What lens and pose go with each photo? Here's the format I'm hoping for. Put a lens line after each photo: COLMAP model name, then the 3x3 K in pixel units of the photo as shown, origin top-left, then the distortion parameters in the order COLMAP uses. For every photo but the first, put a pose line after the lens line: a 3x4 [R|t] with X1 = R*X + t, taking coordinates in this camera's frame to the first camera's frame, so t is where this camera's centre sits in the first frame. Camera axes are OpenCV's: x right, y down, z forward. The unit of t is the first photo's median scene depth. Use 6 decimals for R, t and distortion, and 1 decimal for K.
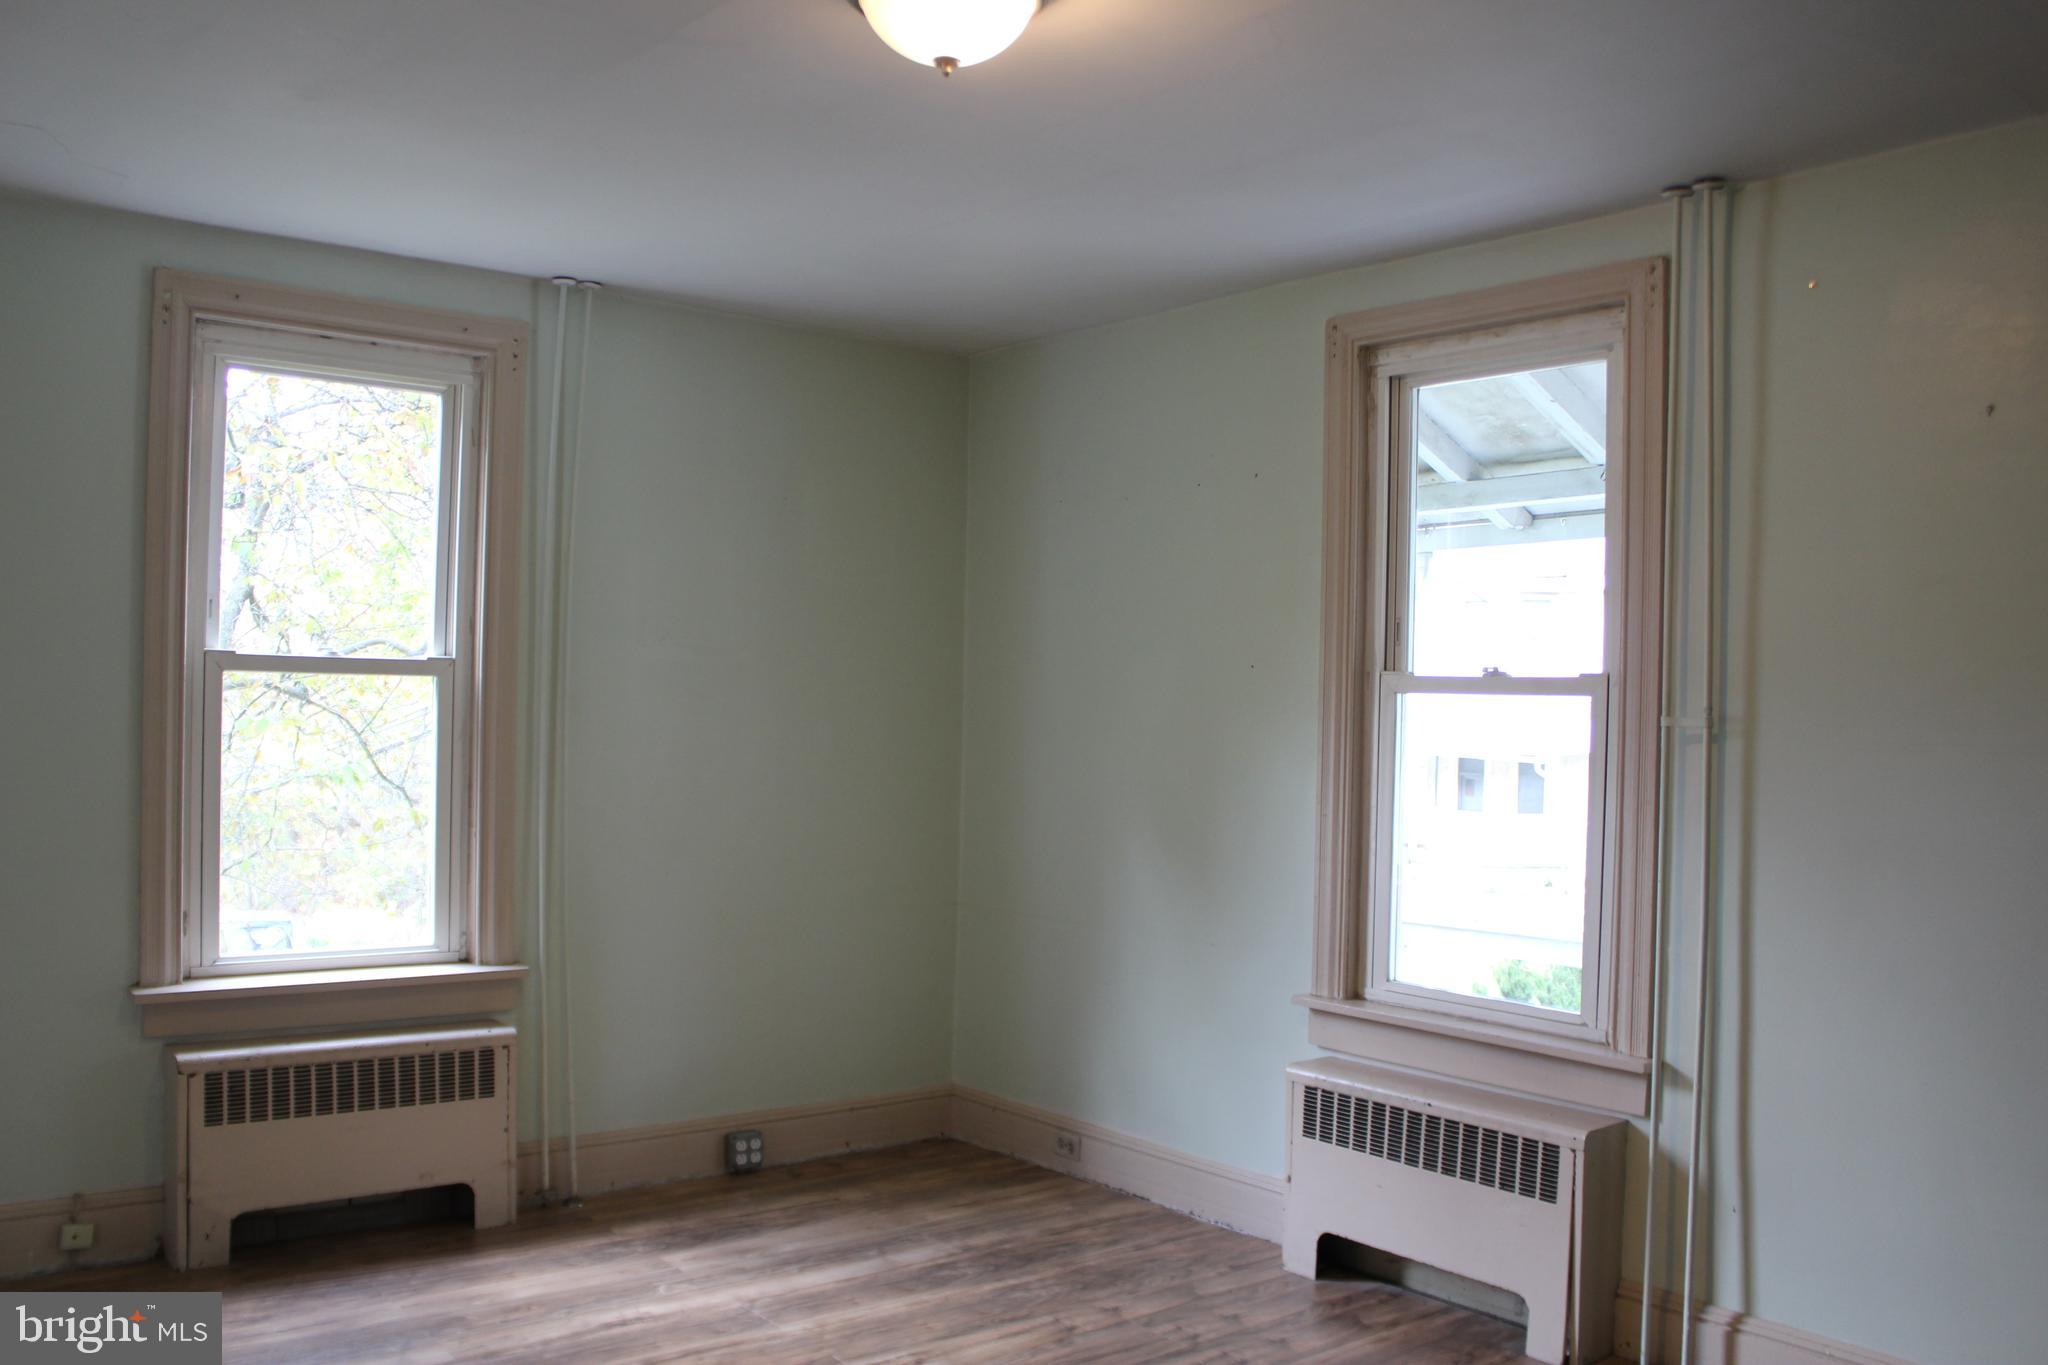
lens RADIAL K [[1714.4, 0, 1017.6], [0, 1714.4, 732.8], [0, 0, 1]] dist [-0.146524, 0.116495]
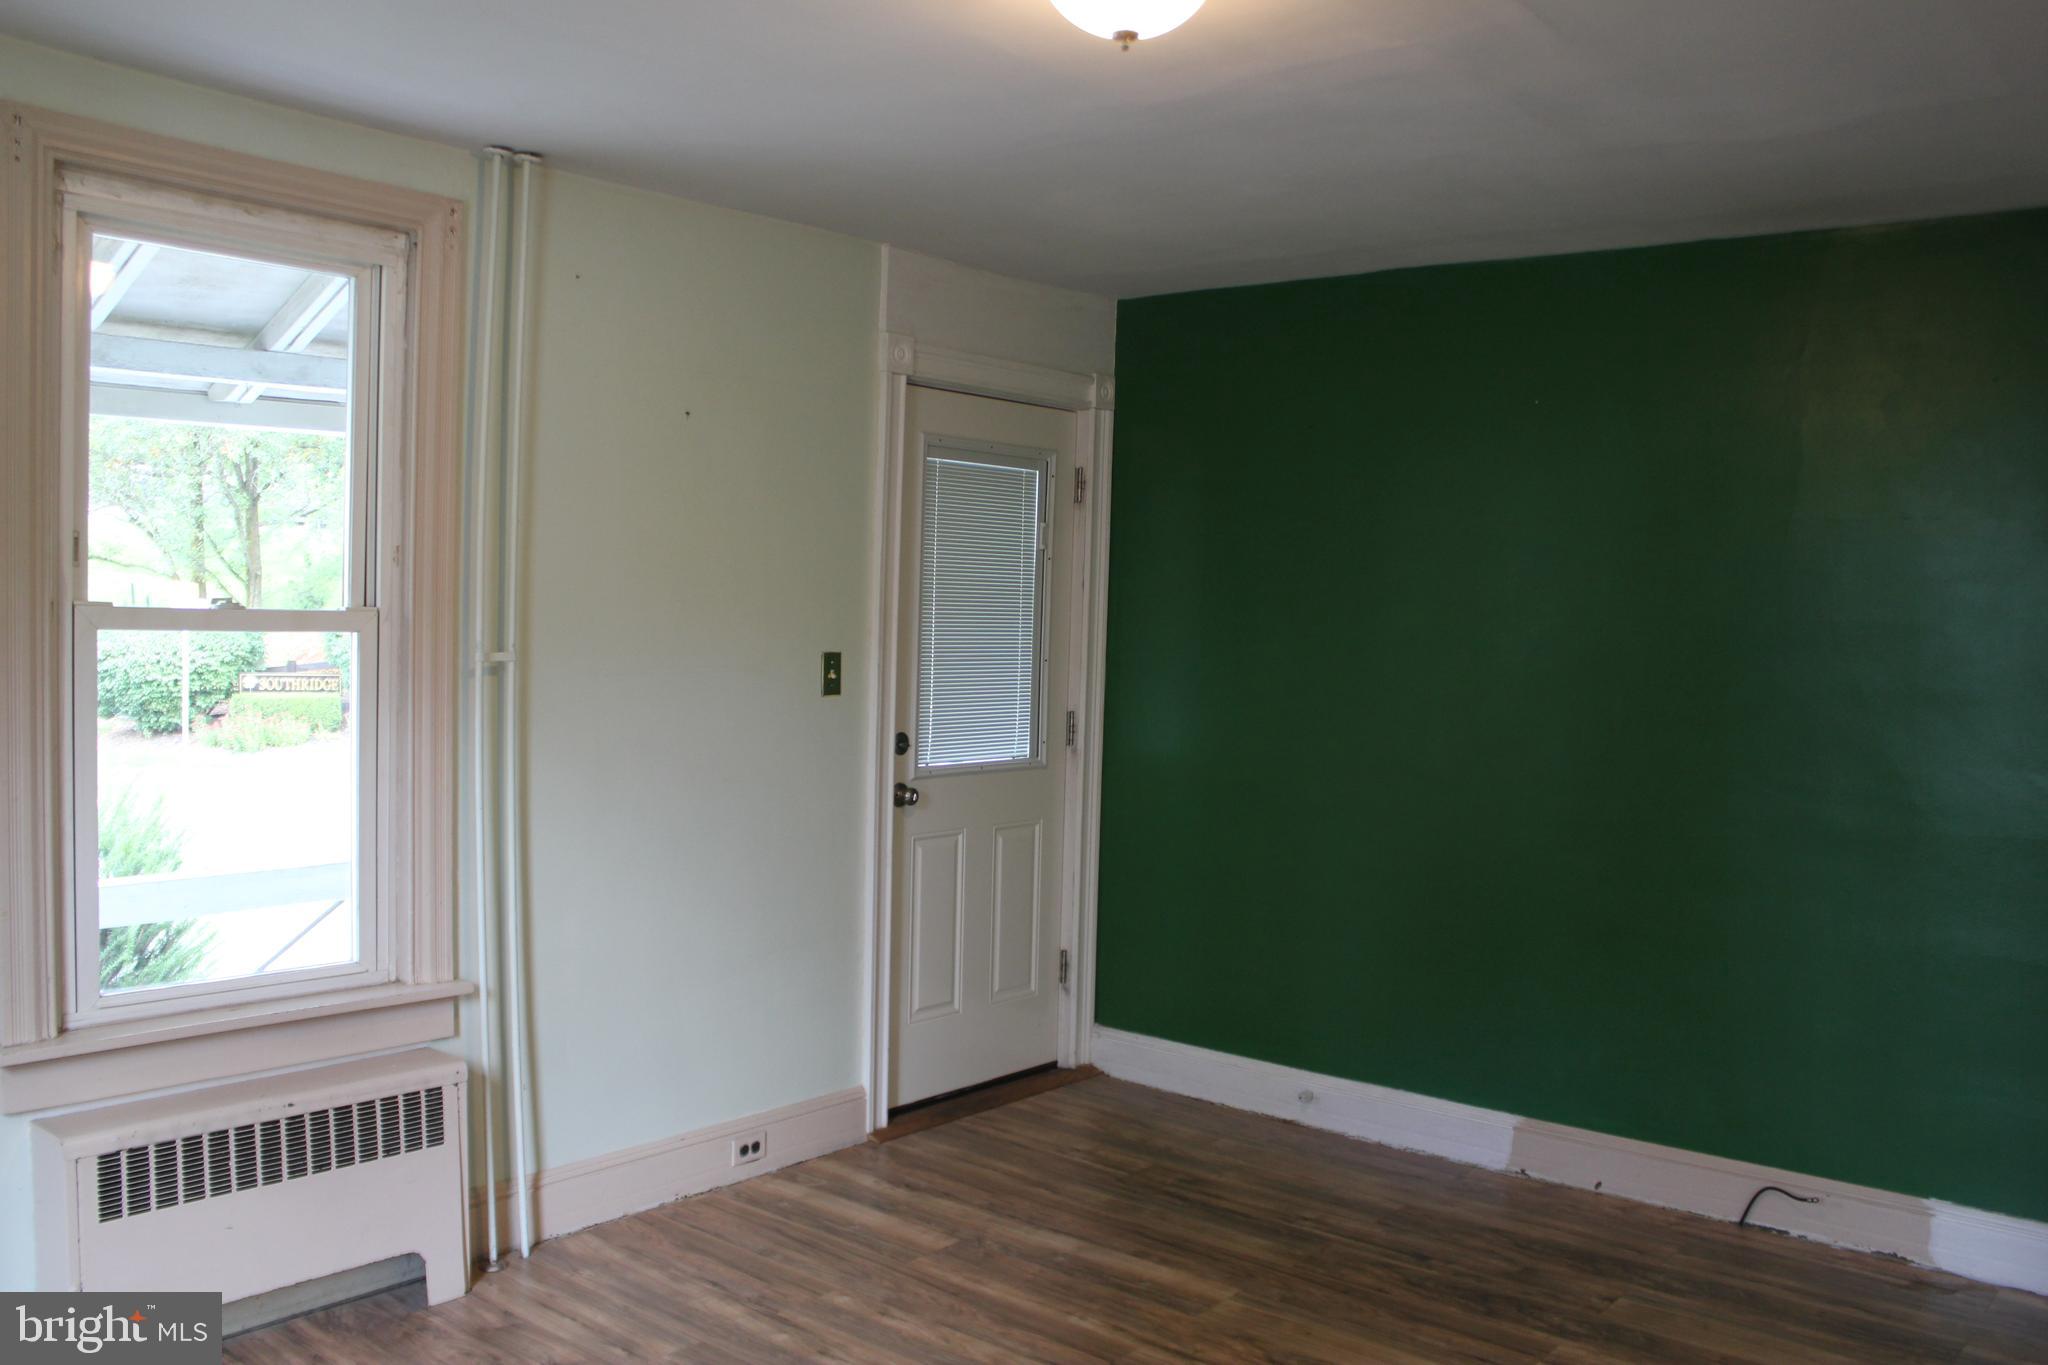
lens RADIAL K [[1714.4, 0, 1017.6], [0, 1714.4, 732.8], [0, 0, 1]] dist [-0.146524, 0.116495]
pose [[-0.195284, -0.074314, 0.977927, -0.633895], [0.007722, 0.996978, 0.077304, -0.032439], [-0.980716, 0.022648, -0.194120, 0.775683]]
